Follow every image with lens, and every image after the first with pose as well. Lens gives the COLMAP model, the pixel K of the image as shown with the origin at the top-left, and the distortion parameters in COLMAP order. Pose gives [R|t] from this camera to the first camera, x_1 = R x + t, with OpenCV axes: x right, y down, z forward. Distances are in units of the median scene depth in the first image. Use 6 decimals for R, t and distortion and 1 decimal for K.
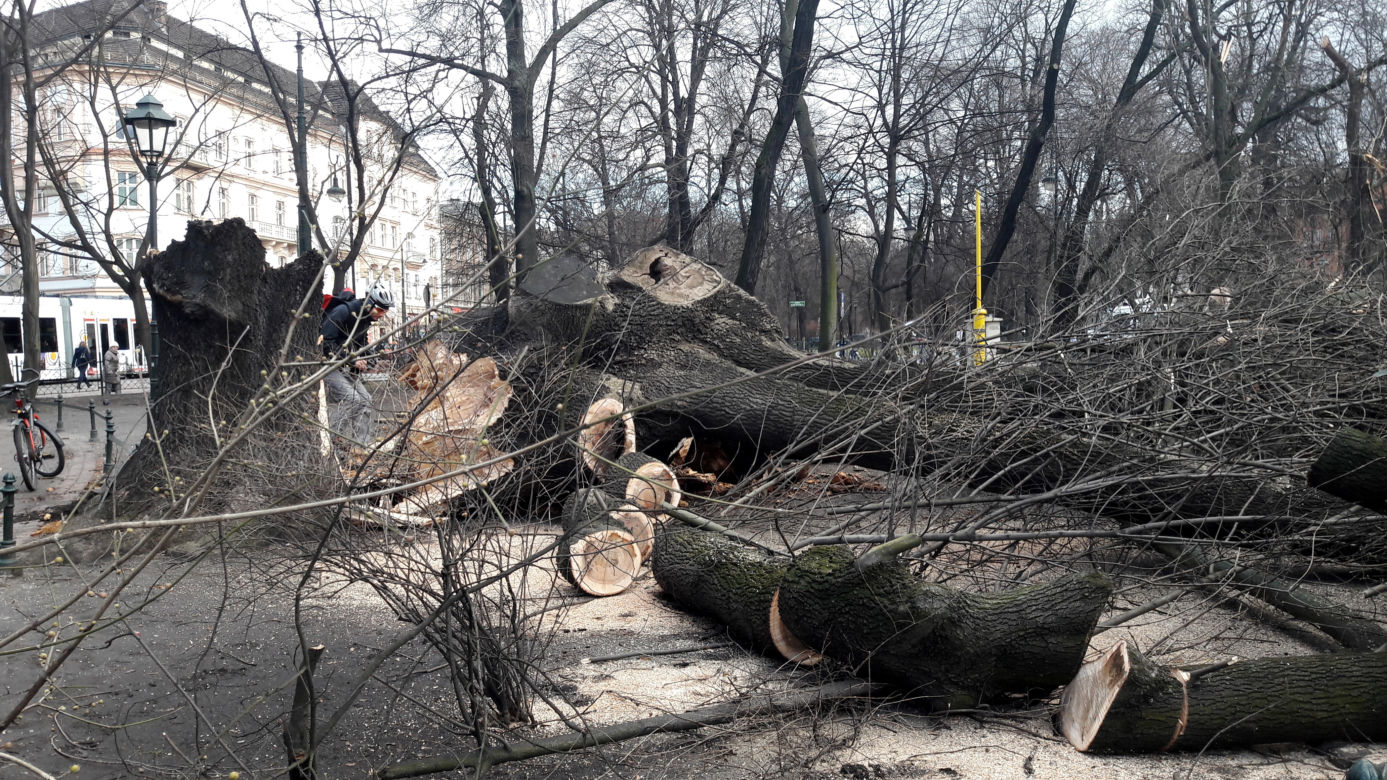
lens RADIAL K [[1128.3, 0, 682.2], [0, 1128.3, 387.6], [0, 0, 1]] dist [0.164500, -0.374584]
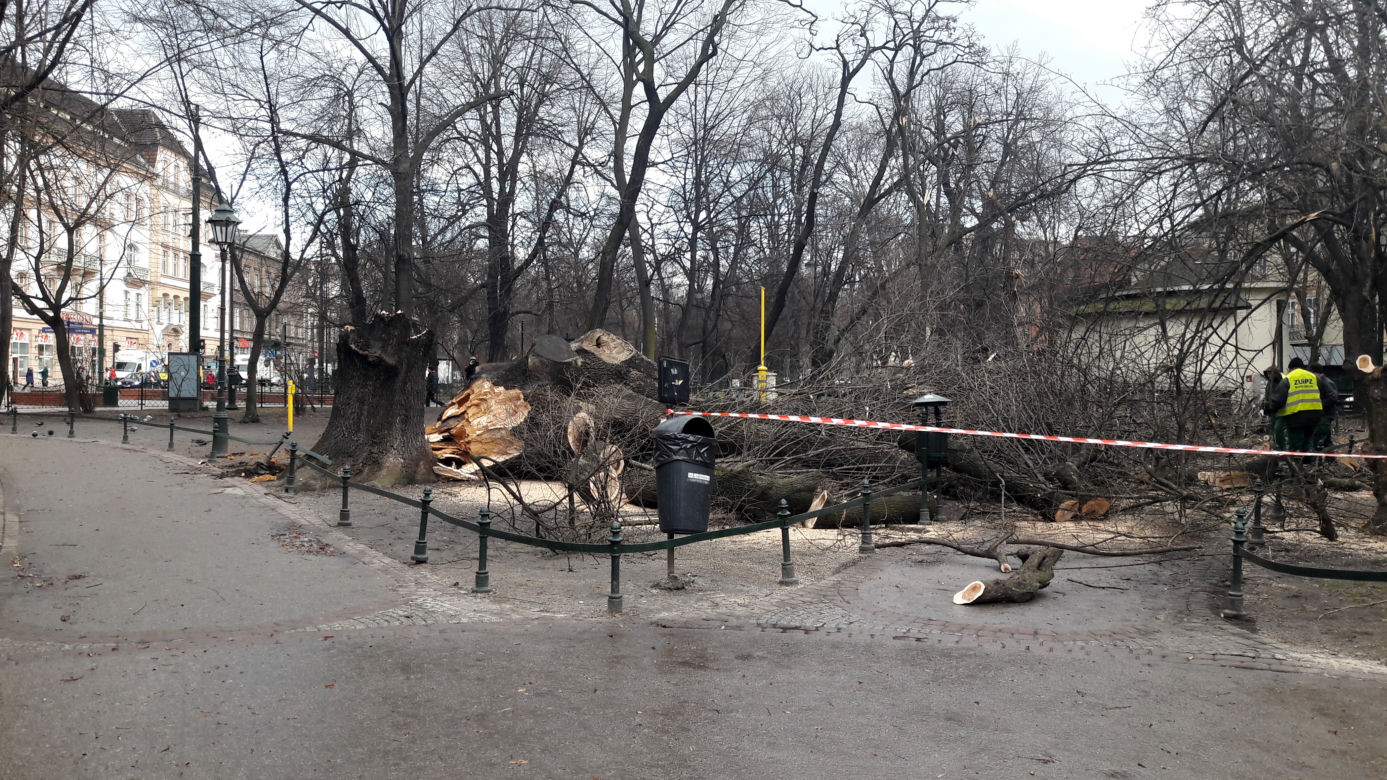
lens RADIAL K [[1128.3, 0, 682.2], [0, 1128.3, 387.6], [0, 0, 1]] dist [0.164500, -0.374584]
pose [[0.980108, 0.032011, 0.195867, -0.241758], [-0.024833, 0.998931, -0.038993, 0.033045], [-0.196906, 0.033354, 0.979855, -0.778767]]
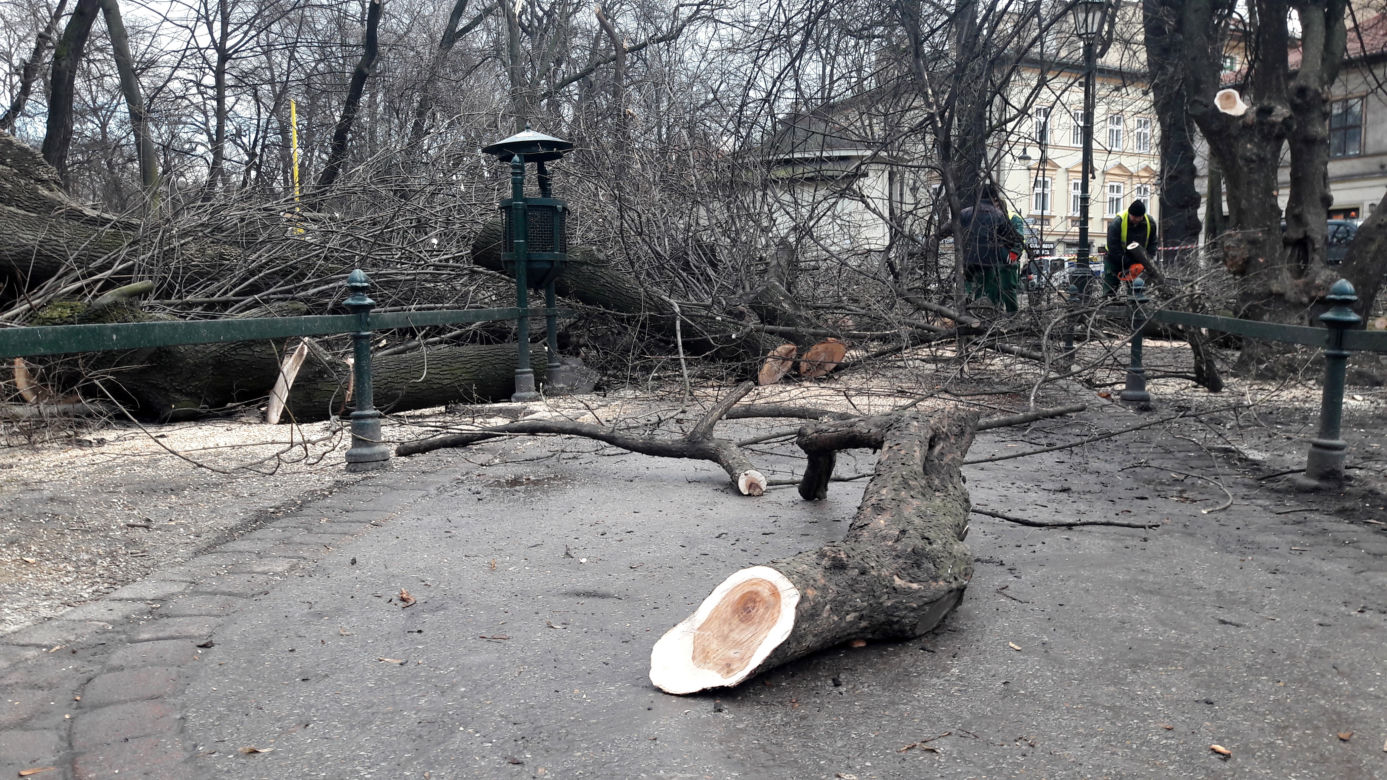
lens RADIAL K [[1145.3, 0, 684.6], [0, 1145.3, 387.3], [0, 0, 1]] dist [0.050560, -0.085950]
pose [[0.856870, -0.027507, 0.514798, 0.030500], [0.010632, 0.999306, 0.035699, 0.100458], [-0.515422, -0.025116, 0.856568, -0.160904]]
